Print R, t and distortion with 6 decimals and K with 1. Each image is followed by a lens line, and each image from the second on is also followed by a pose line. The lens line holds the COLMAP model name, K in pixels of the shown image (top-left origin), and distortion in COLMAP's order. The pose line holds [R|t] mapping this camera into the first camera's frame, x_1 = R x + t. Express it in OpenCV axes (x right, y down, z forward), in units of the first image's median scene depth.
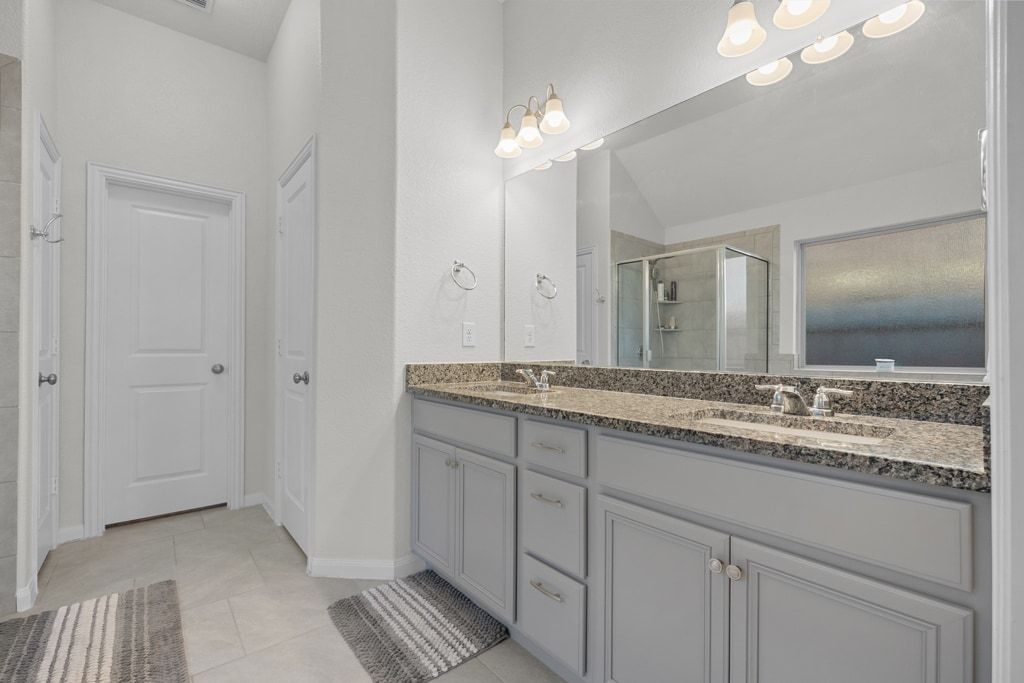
lens RADIAL K [[443.4, 0, 508.9], [0, 443.4, 345.1], [0, 0, 1]] dist [-0.001959, -0.001032]
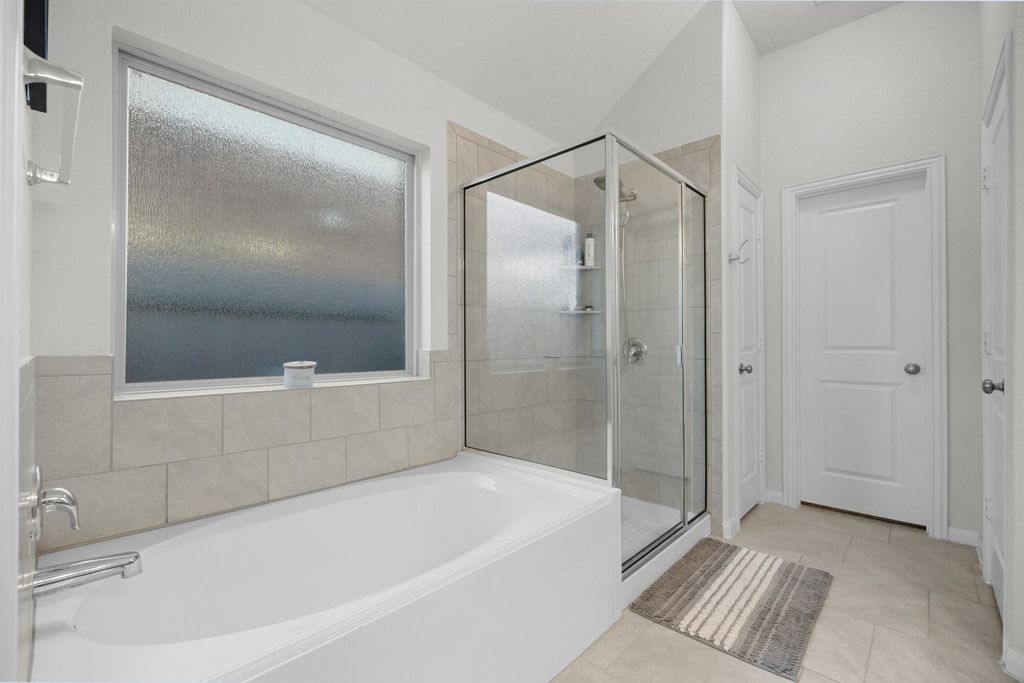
lens RADIAL K [[441.1, 0, 509.0], [0, 441.1, 343.5], [0, 0, 1]] dist [0.000056, -0.000318]
pose [[0.132463, -0.003106, -0.991183, 0.145417], [0.007208, 0.999972, -0.002171, 0.000670], [0.991162, -0.006857, 0.132482, 0.144103]]
